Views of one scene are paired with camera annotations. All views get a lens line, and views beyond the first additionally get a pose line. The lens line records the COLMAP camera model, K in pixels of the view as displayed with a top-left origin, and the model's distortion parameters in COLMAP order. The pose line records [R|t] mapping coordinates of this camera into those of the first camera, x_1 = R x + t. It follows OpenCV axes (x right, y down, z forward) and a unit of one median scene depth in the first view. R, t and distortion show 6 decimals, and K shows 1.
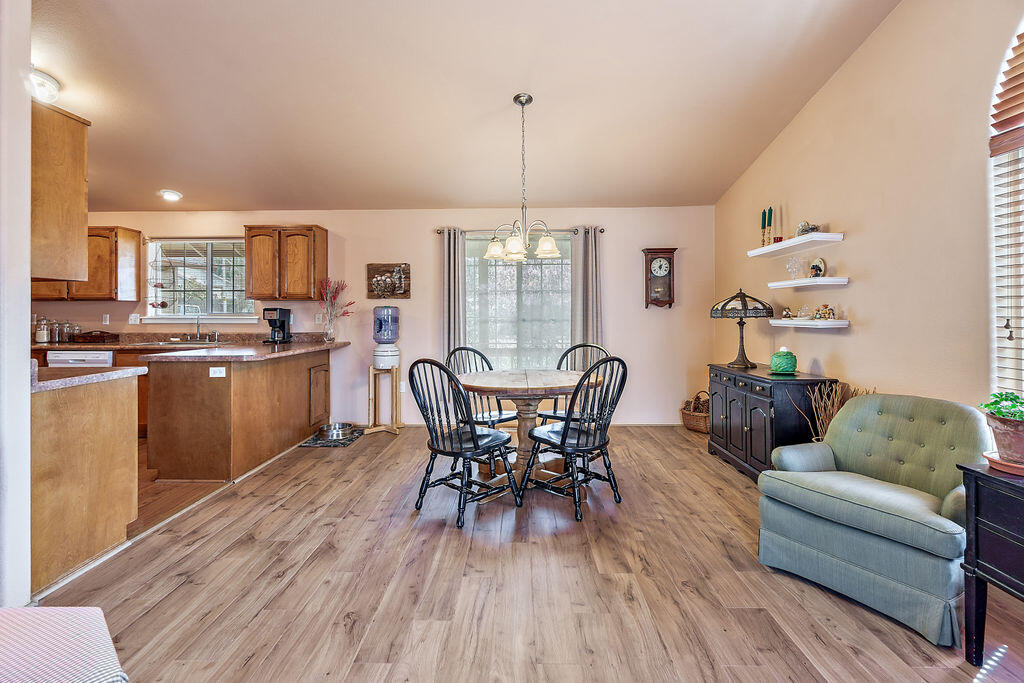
lens RADIAL K [[497.1, 0, 509.0], [0, 497.1, 313.8], [0, 0, 1]] dist [-0.001976, -0.000736]
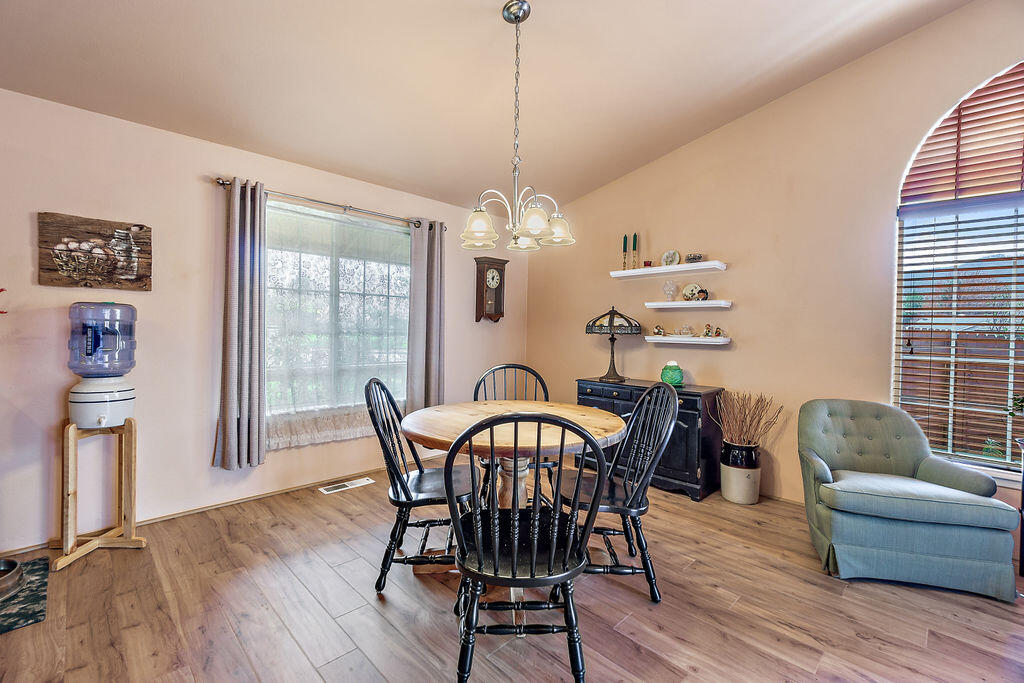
lens RADIAL K [[445.3, 0, 511.6], [0, 445.3, 335.0], [0, 0, 1]] dist [-0.001362, 0.000469]
pose [[0.698714, 0.007794, 0.715359, -0.284223], [-0.021383, 0.999721, 0.009993, 0.004155], [-0.715082, -0.022278, 0.698686, 0.392198]]
